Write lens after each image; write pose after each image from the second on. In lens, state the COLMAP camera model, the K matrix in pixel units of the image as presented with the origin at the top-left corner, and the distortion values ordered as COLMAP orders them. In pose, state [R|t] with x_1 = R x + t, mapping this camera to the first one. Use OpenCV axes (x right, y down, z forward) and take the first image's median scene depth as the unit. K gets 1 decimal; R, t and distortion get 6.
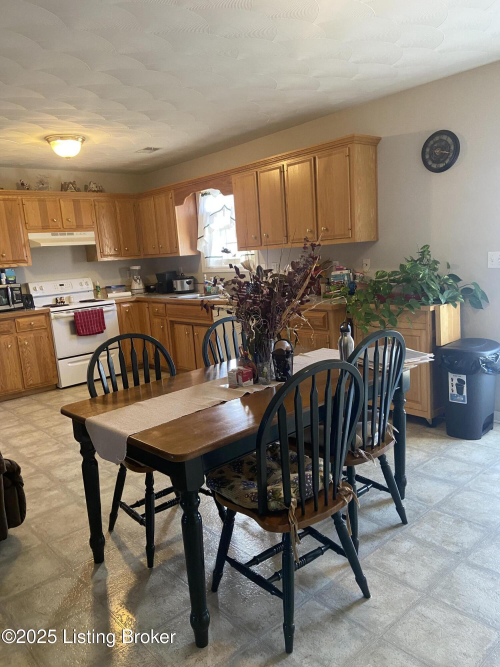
lens RADIAL K [[498.8, 0, 250.0], [0, 498.8, 333.5], [0, 0, 1]] dist [0.089288, -0.077213]
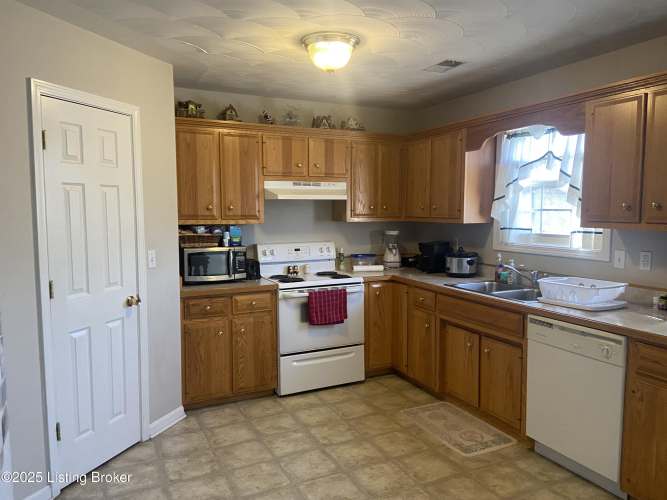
lens RADIAL K [[498.8, 0, 333.5], [0, 498.8, 250.0], [0, 0, 1]] dist [0.089288, -0.077213]
pose [[0.956897, 0.094073, -0.274771, -0.120107], [-0.112882, 0.992171, -0.053427, -0.064241], [0.267594, 0.082141, 0.960024, 0.307457]]
